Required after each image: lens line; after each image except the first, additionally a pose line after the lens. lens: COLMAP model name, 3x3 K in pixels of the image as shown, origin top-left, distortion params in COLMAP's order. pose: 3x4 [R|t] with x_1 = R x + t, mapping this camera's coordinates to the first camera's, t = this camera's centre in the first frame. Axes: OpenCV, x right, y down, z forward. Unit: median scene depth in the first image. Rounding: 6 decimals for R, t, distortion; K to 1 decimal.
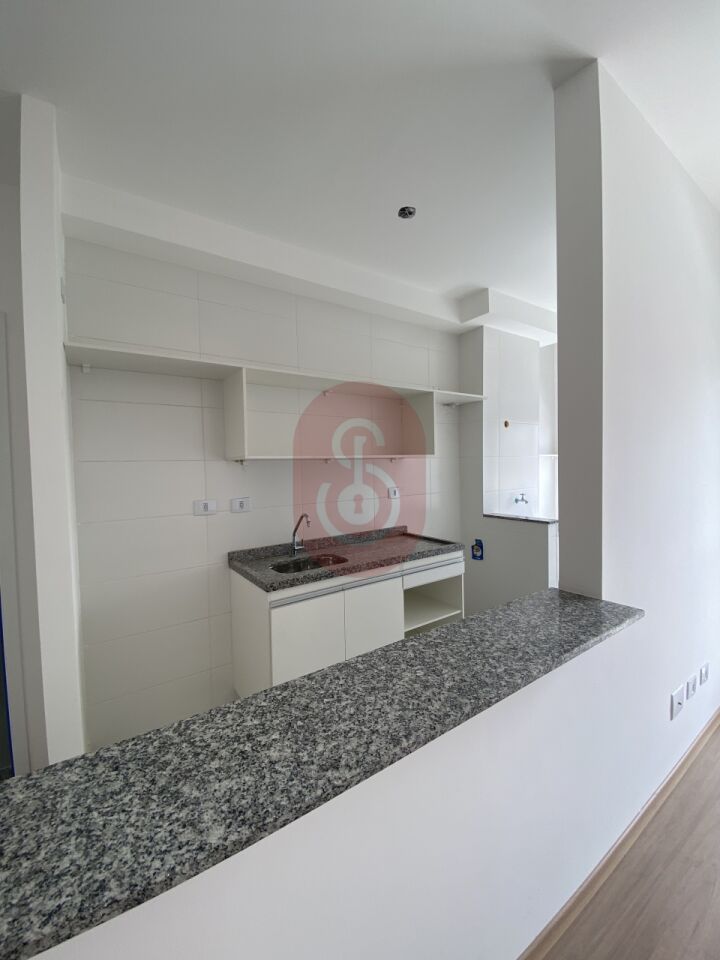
lens RADIAL K [[391.6, 0, 362.3], [0, 391.6, 480.1], [0, 0, 1]] dist [0.014214, -0.015425]
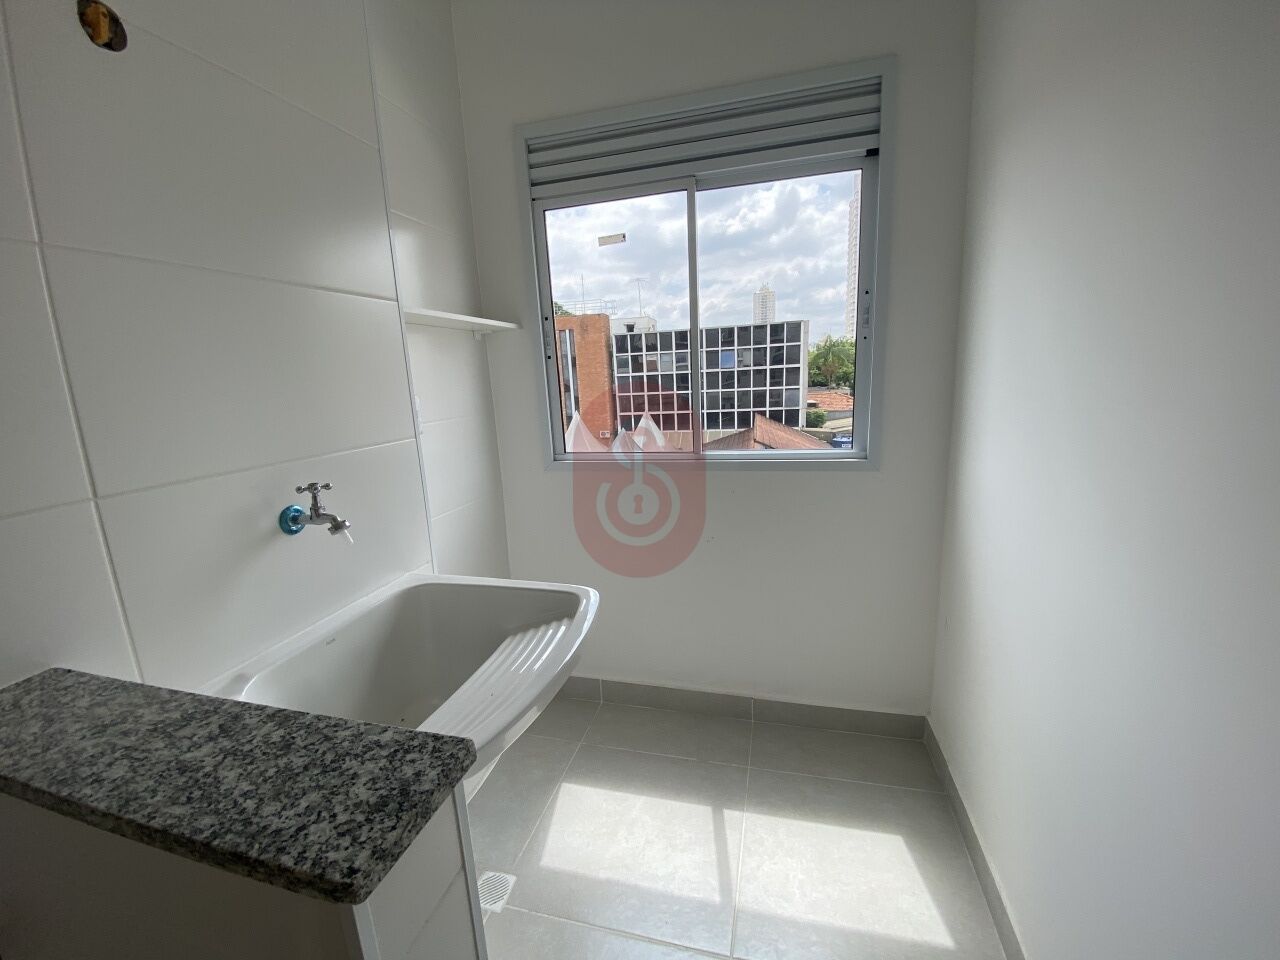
lens RADIAL K [[522.1, 0, 640.3], [0, 522.1, 485.4], [0, 0, 1]] dist [0.014214, -0.015425]
pose [[0.772128, -0.148196, 0.617945, 0.656541], [0.060511, 0.985154, 0.160653, 0.006674], [-0.632579, -0.086652, 0.769633, 1.238913]]
